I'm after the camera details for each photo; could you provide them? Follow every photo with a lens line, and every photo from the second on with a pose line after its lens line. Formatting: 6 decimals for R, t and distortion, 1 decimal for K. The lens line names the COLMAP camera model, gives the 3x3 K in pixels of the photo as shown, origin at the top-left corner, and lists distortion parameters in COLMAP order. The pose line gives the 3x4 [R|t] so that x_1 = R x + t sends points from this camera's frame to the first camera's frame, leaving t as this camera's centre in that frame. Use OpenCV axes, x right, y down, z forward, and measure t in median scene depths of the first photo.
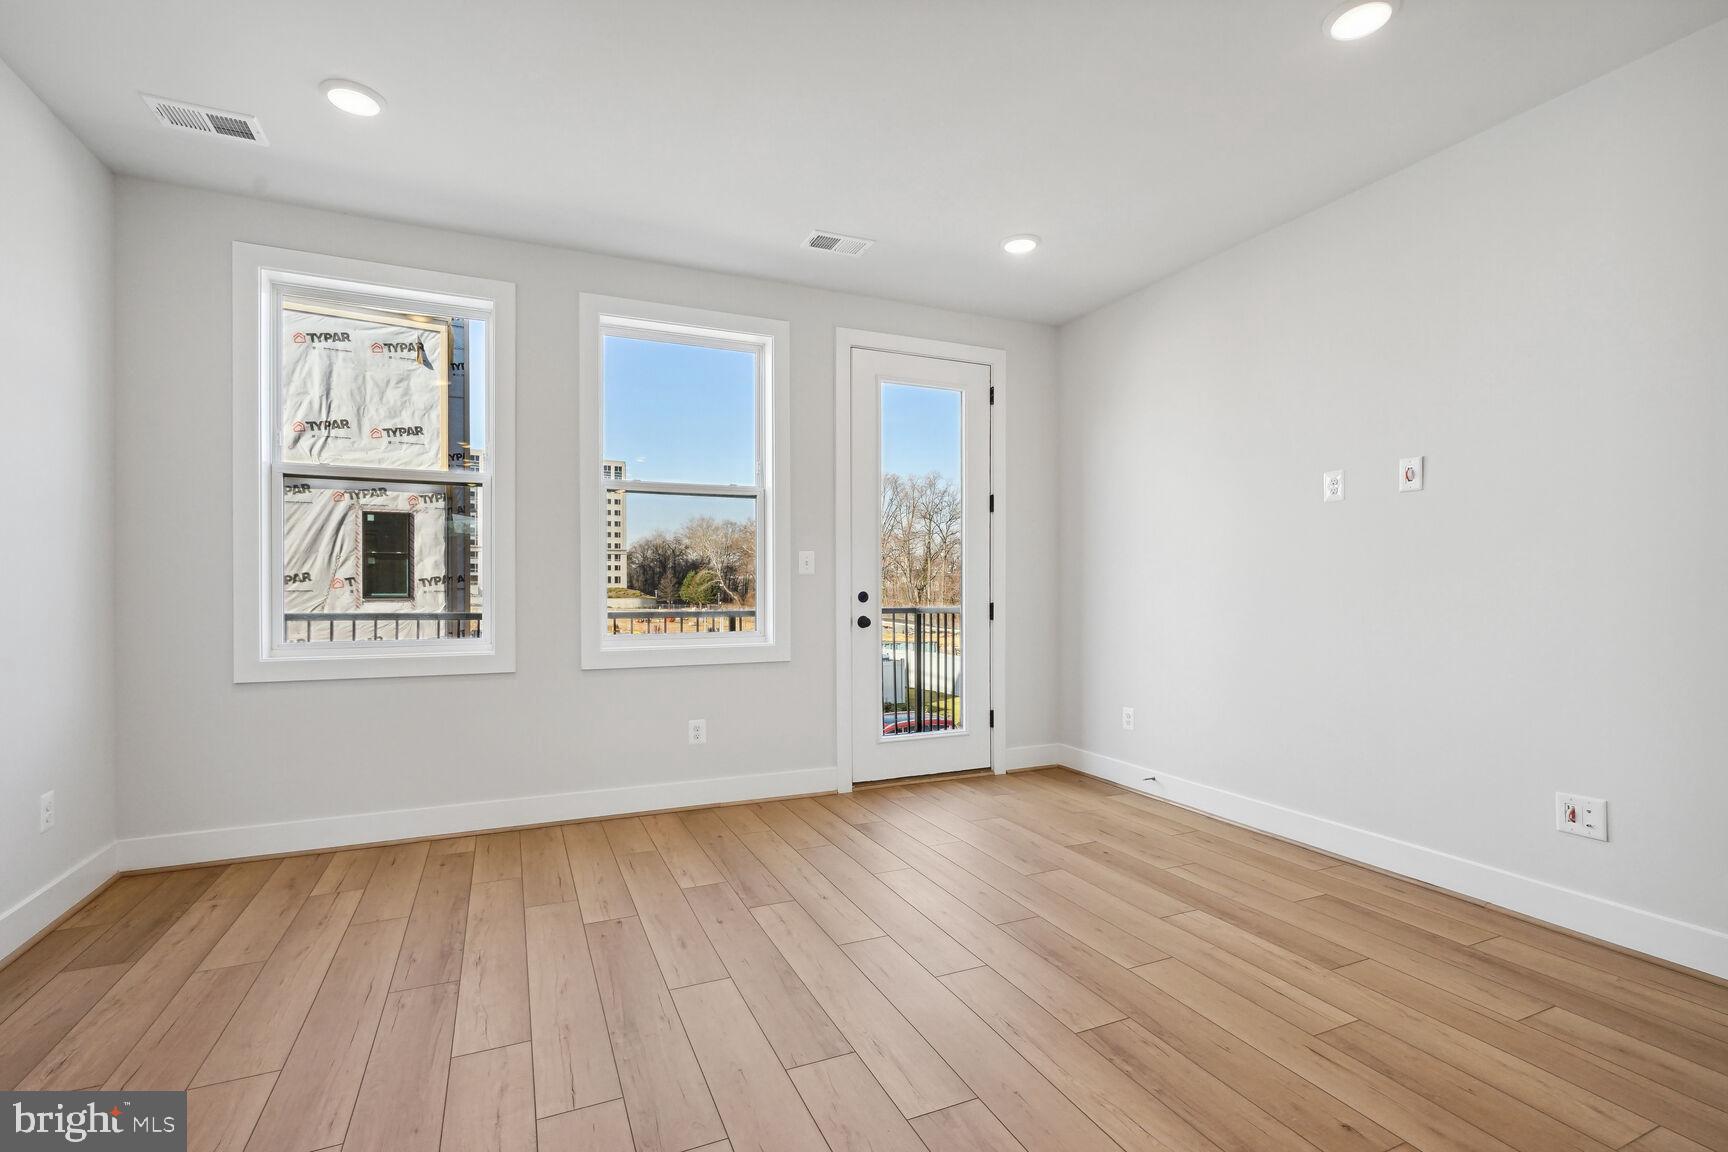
lens RADIAL K [[791.6, 0, 858.9], [0, 791.6, 581.7], [0, 0, 1]] dist [0.001253, 0.000556]
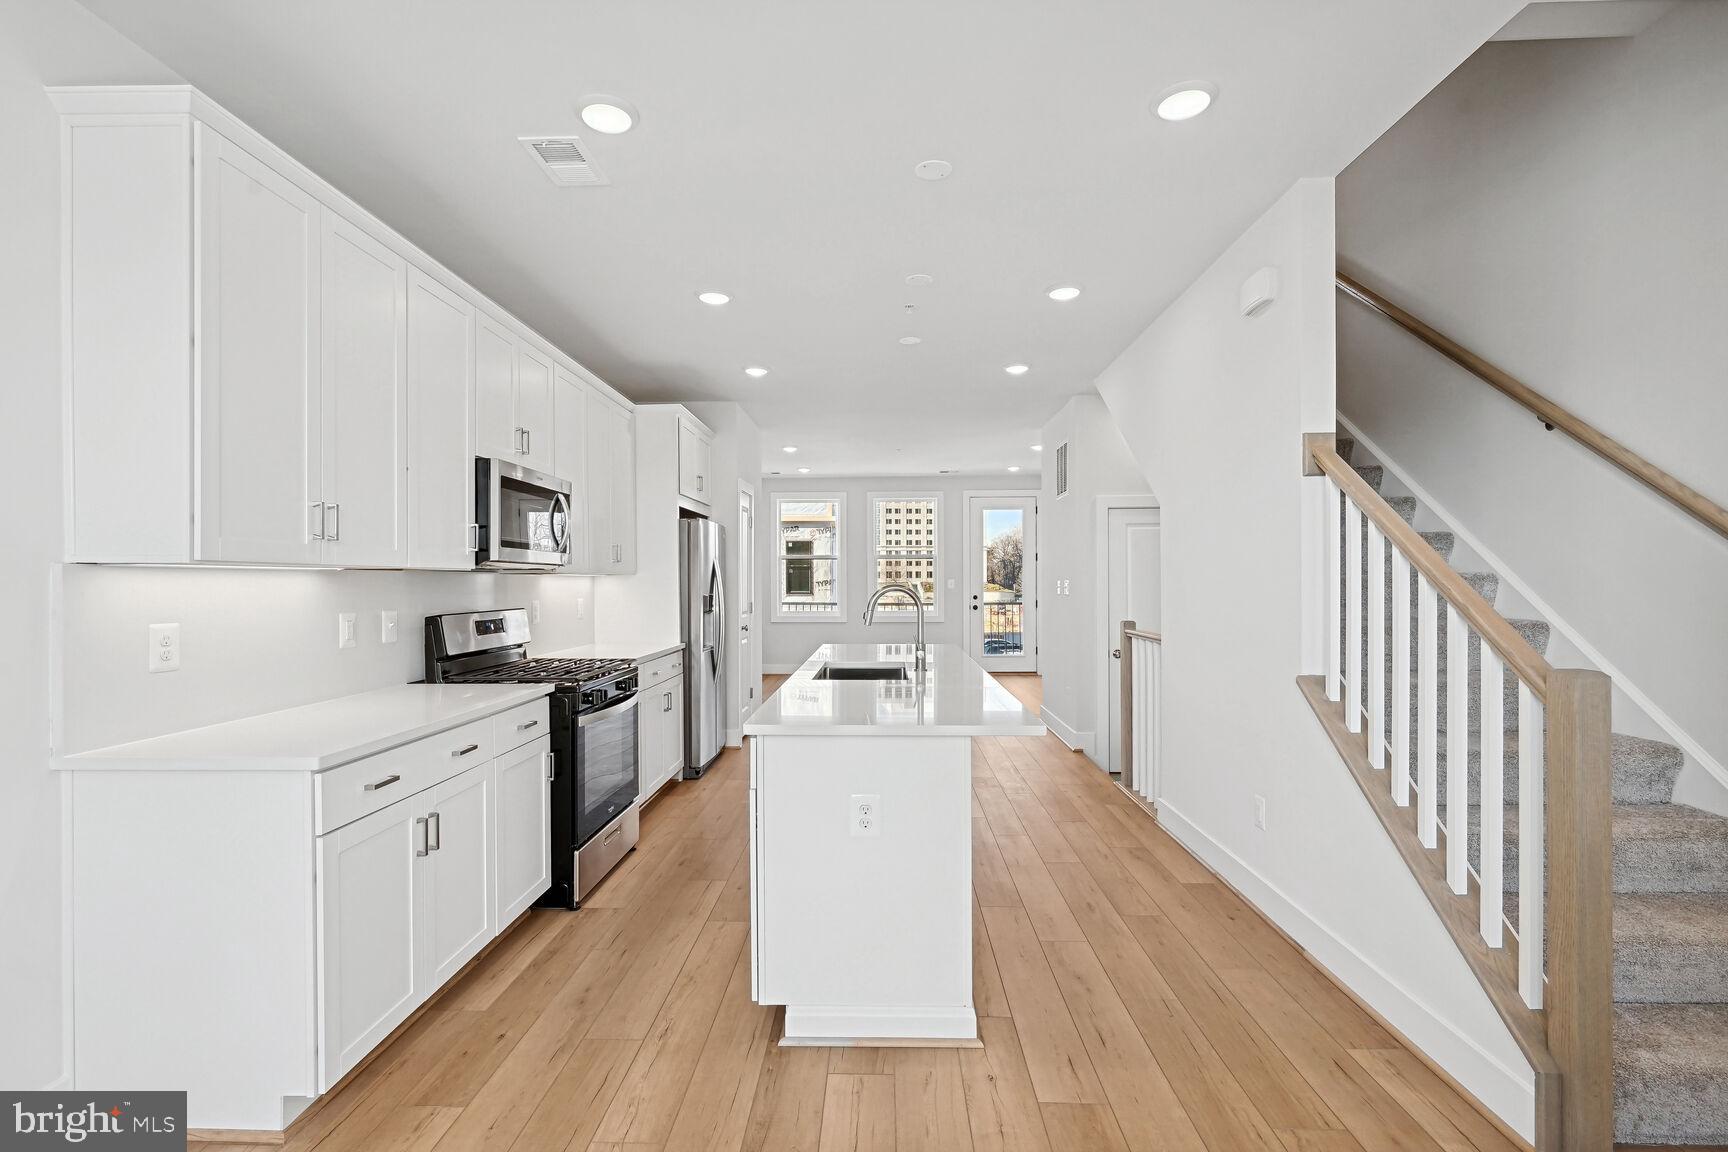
lens RADIAL K [[791.6, 0, 864.4], [0, 791.6, 581.6], [0, 0, 1]] dist [0.001253, 0.000556]
pose [[0.903301, 0.000065, -0.429007, 0.232676], [0.003082, 0.999973, 0.006641, -0.014765], [0.428996, -0.007321, 0.903277, -0.427425]]
